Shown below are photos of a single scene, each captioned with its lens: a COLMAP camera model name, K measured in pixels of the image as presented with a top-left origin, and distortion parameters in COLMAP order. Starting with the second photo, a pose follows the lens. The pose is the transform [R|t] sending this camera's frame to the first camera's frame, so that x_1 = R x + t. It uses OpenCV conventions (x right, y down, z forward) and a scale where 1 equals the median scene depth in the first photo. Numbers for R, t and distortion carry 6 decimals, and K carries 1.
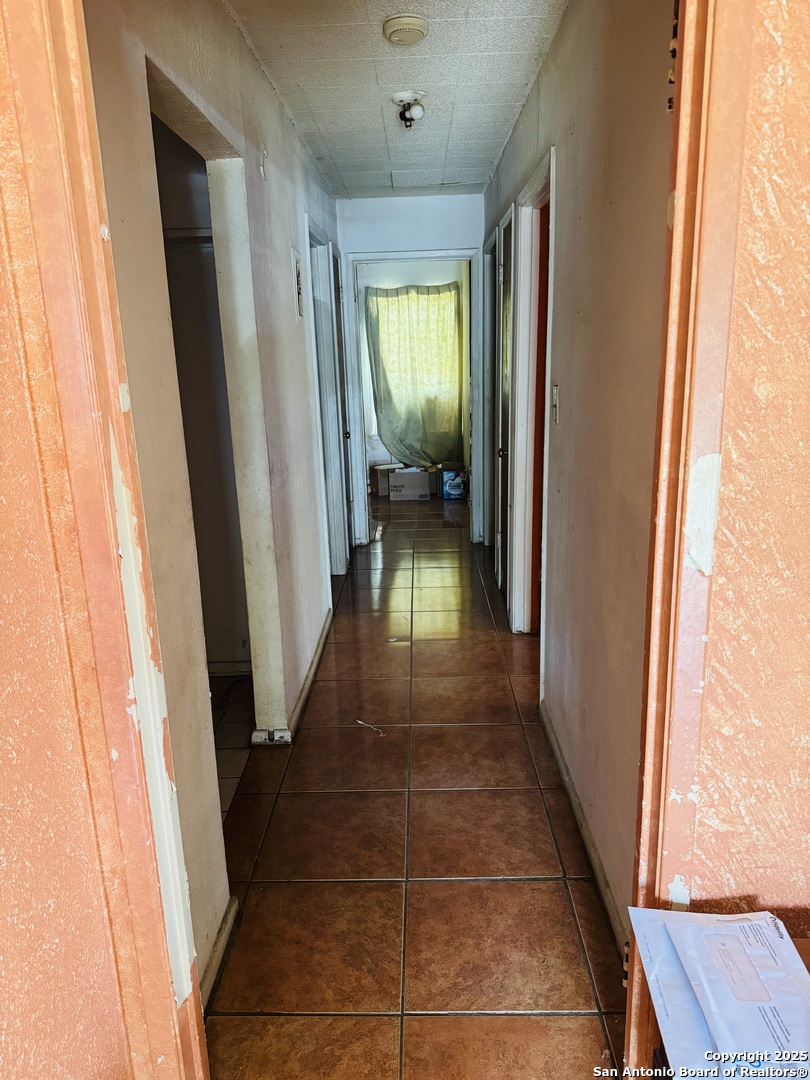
lens RADIAL K [[745.1, 0, 407.8], [0, 745.1, 545.7], [0, 0, 1]] dist [0.043060, -0.003324]
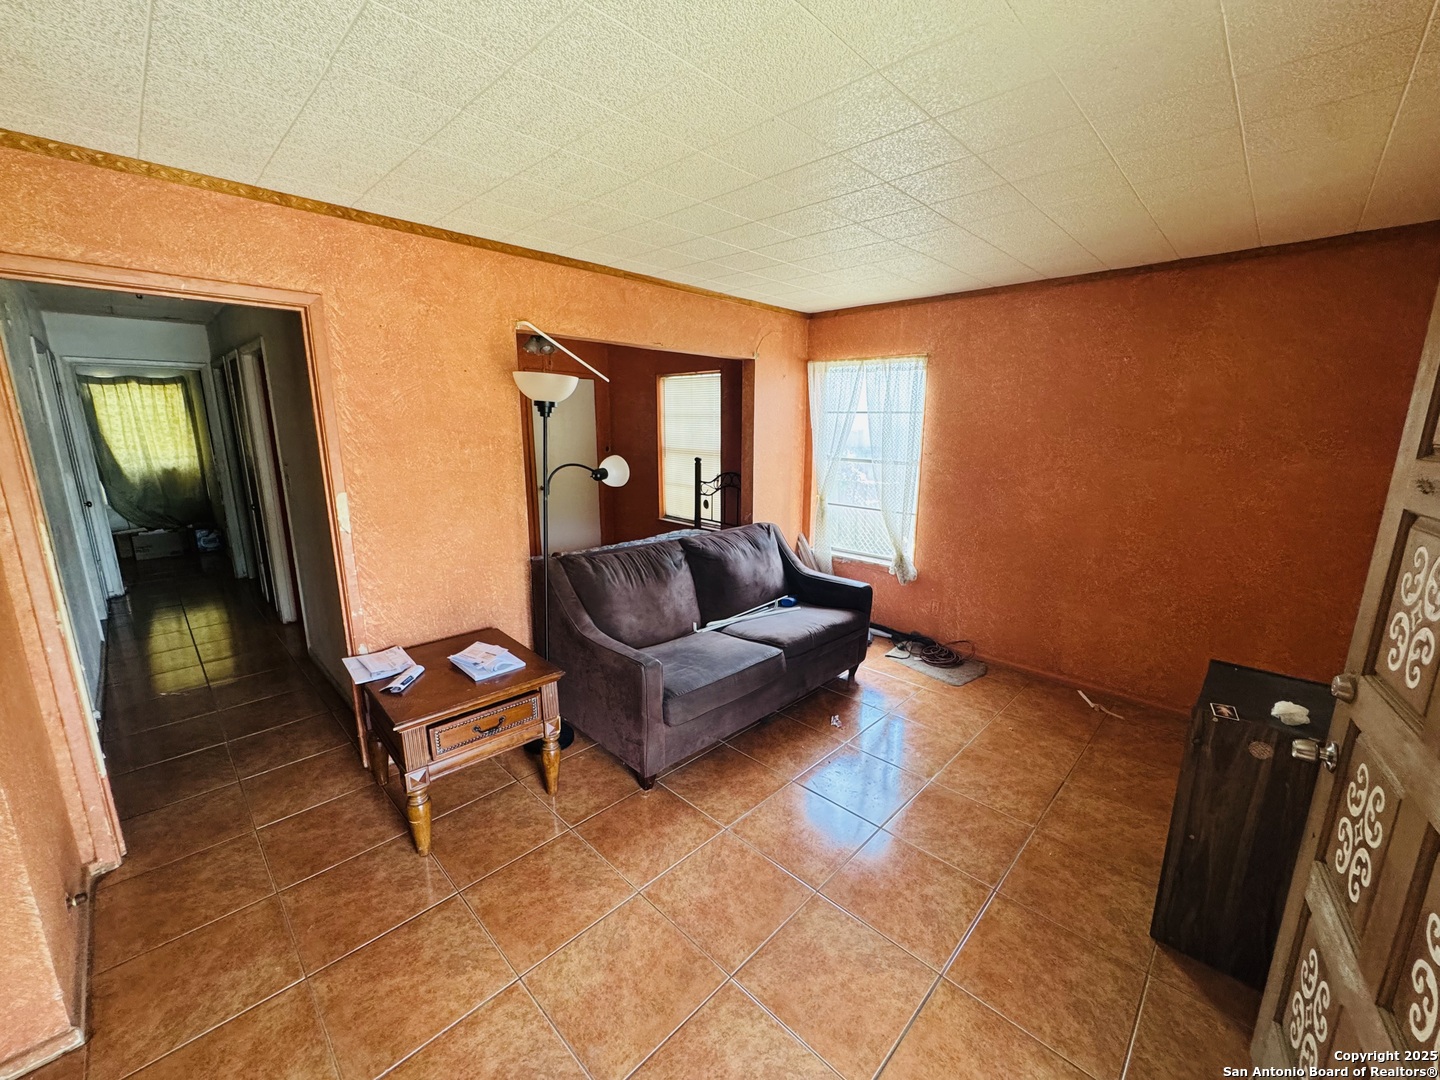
lens RADIAL K [[580.5, 0, 729.3], [0, 580.5, 544.1], [0, 0, 1]] dist [-0.004348, 0.000429]
pose [[0.683935, -0.122293, 0.719220, -0.037014], [0.159200, 0.987109, 0.016454, 0.045698], [-0.711961, 0.103246, 0.694588, -0.267579]]
